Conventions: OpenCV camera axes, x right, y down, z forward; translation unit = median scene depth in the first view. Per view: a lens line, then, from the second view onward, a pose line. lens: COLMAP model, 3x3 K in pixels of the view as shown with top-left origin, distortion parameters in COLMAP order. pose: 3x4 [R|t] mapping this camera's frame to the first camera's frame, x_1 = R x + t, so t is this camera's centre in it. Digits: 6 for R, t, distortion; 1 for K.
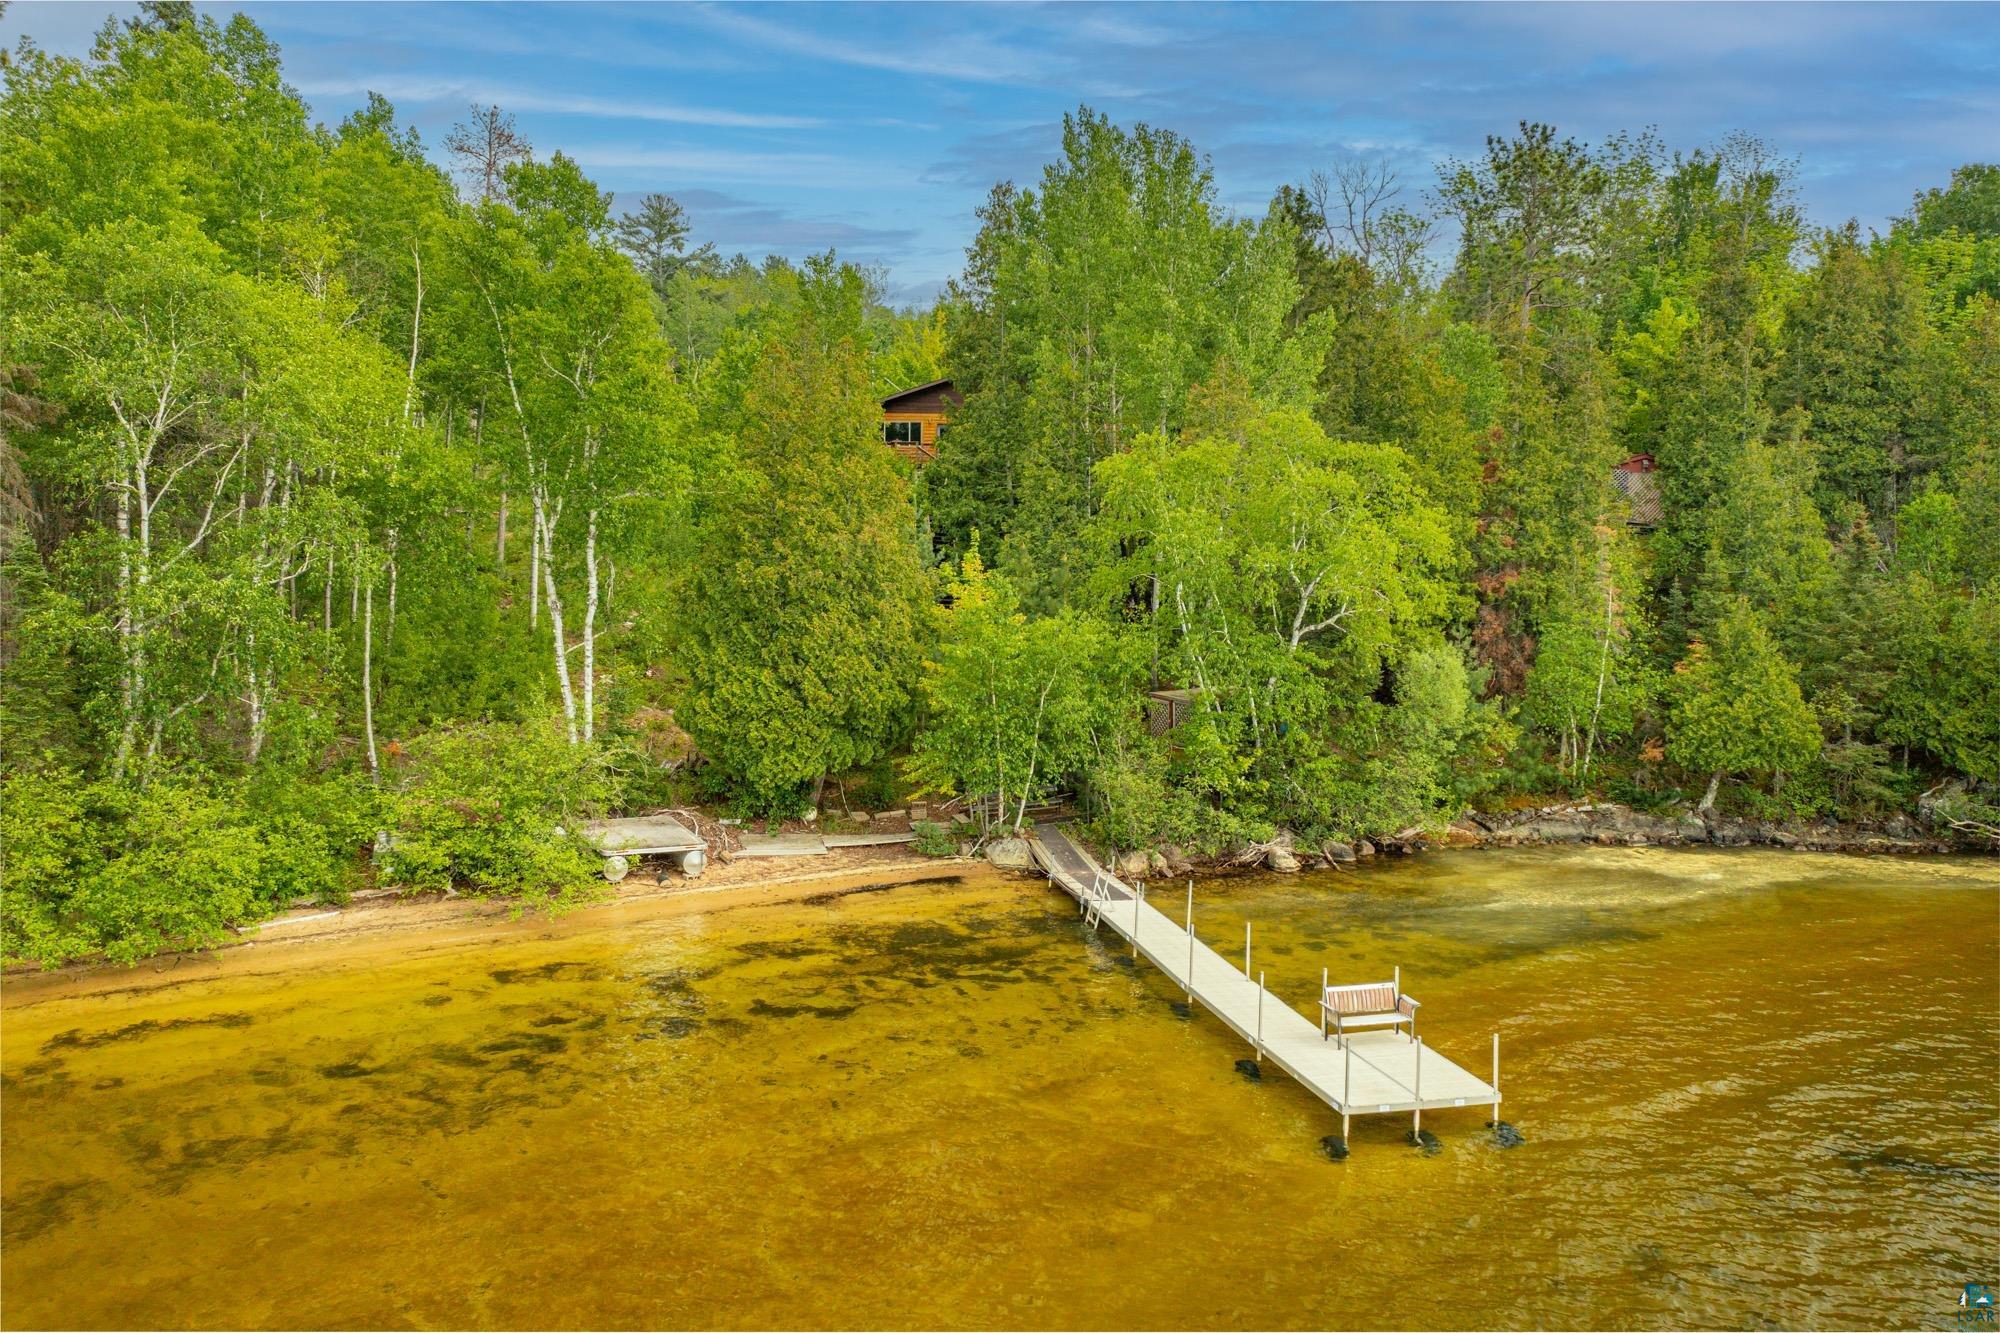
lens RADIAL K [[1592.8, 0, 1010.6], [0, 1592.8, 669.1], [0, 0, 1]] dist [-0.018507, 0.002051]
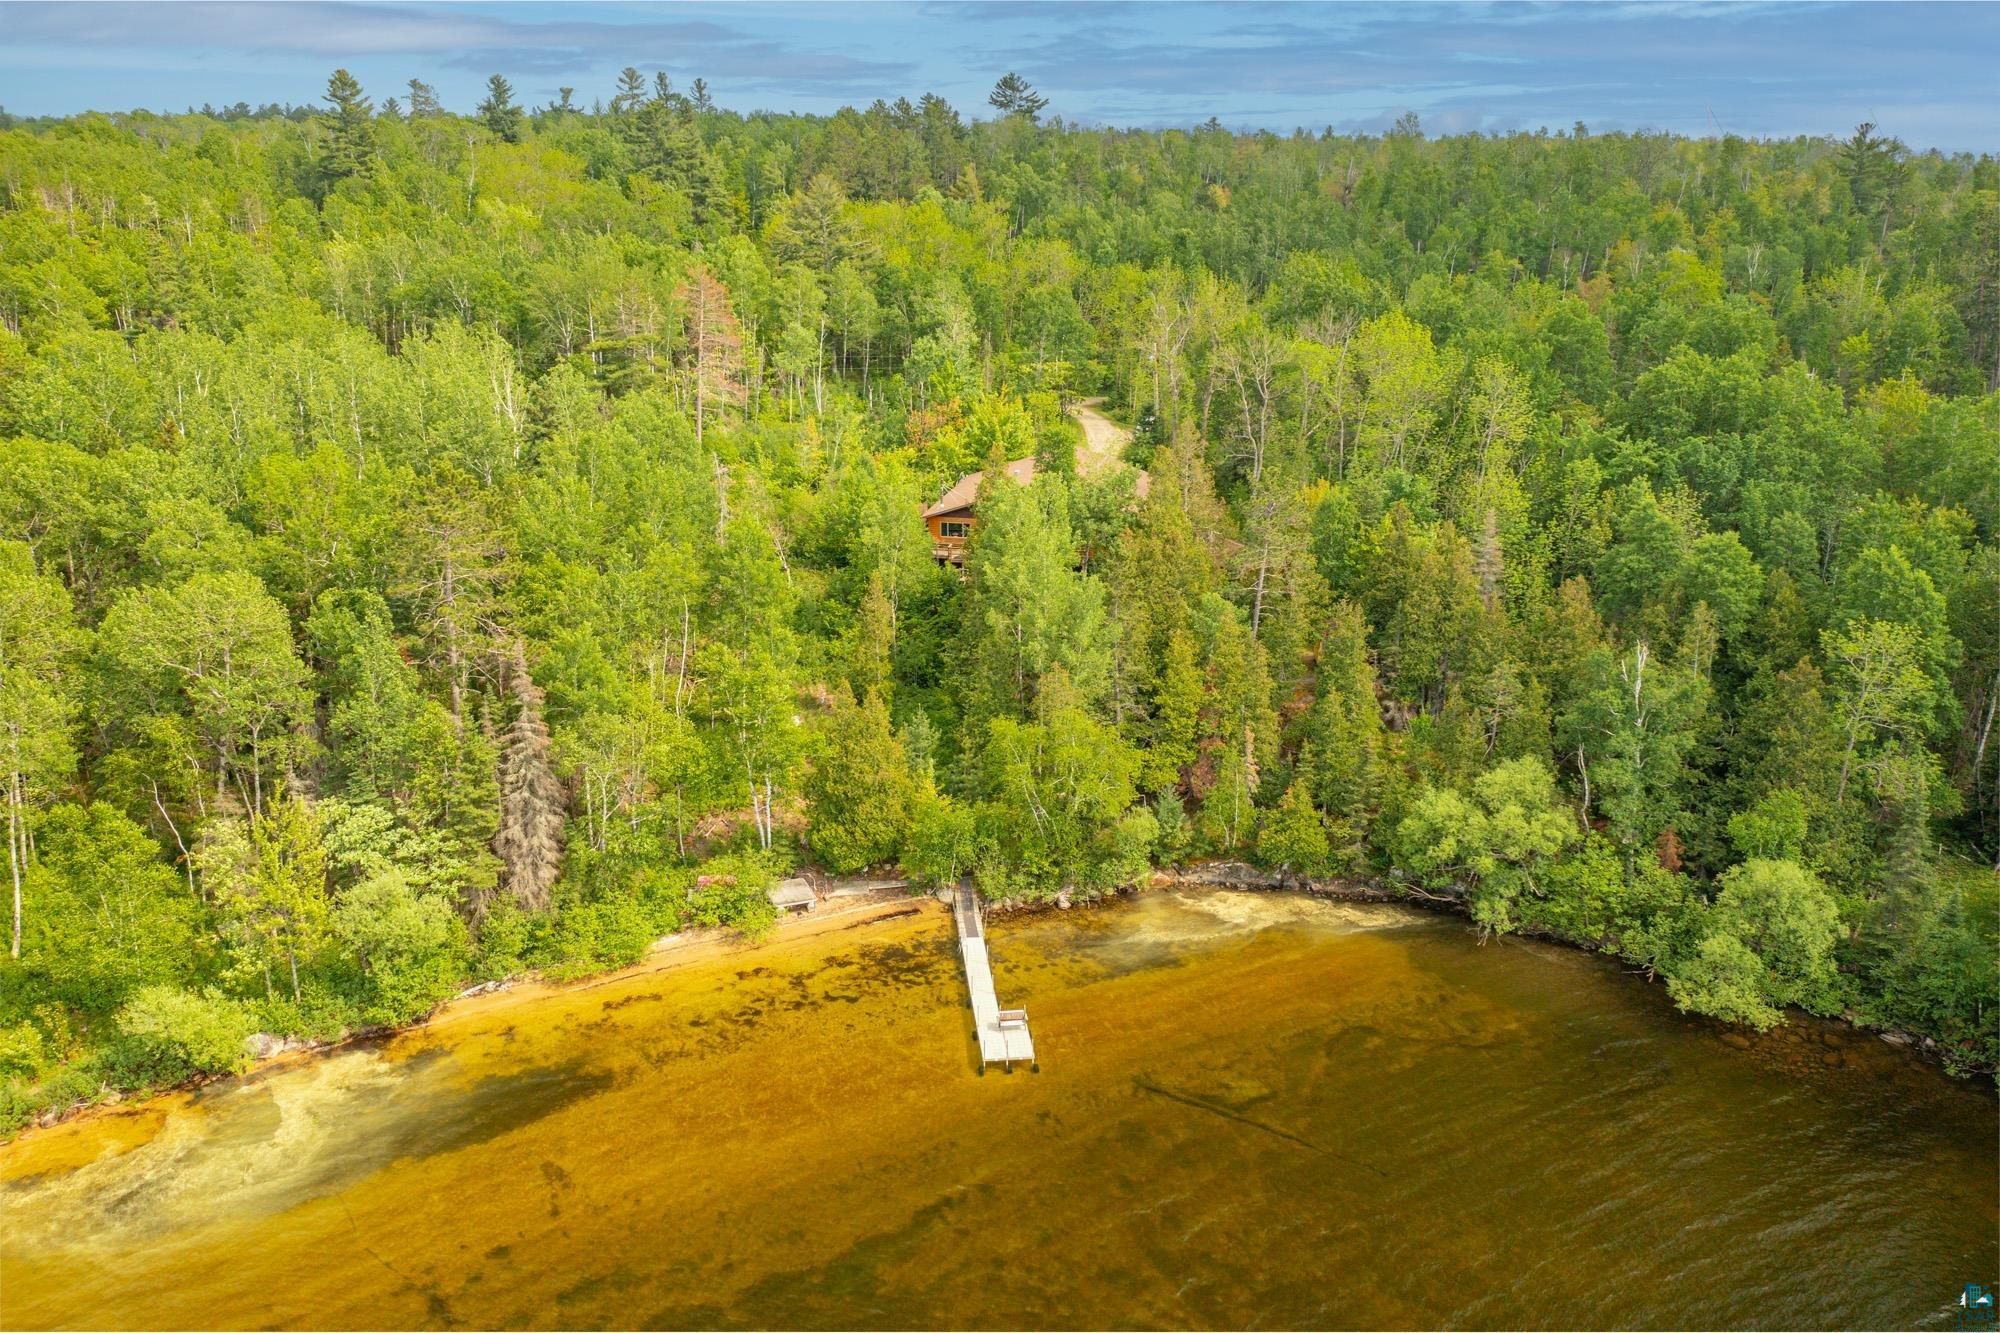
lens RADIAL K [[1592.8, 0, 1010.6], [0, 1592.8, 669.1], [0, 0, 1]] dist [-0.018507, 0.002051]
pose [[0.992254, 0.029323, -0.120712, 0.445420], [-0.002138, 0.975627, 0.219424, -0.880250], [0.124204, -0.217466, 0.968133, -1.440998]]
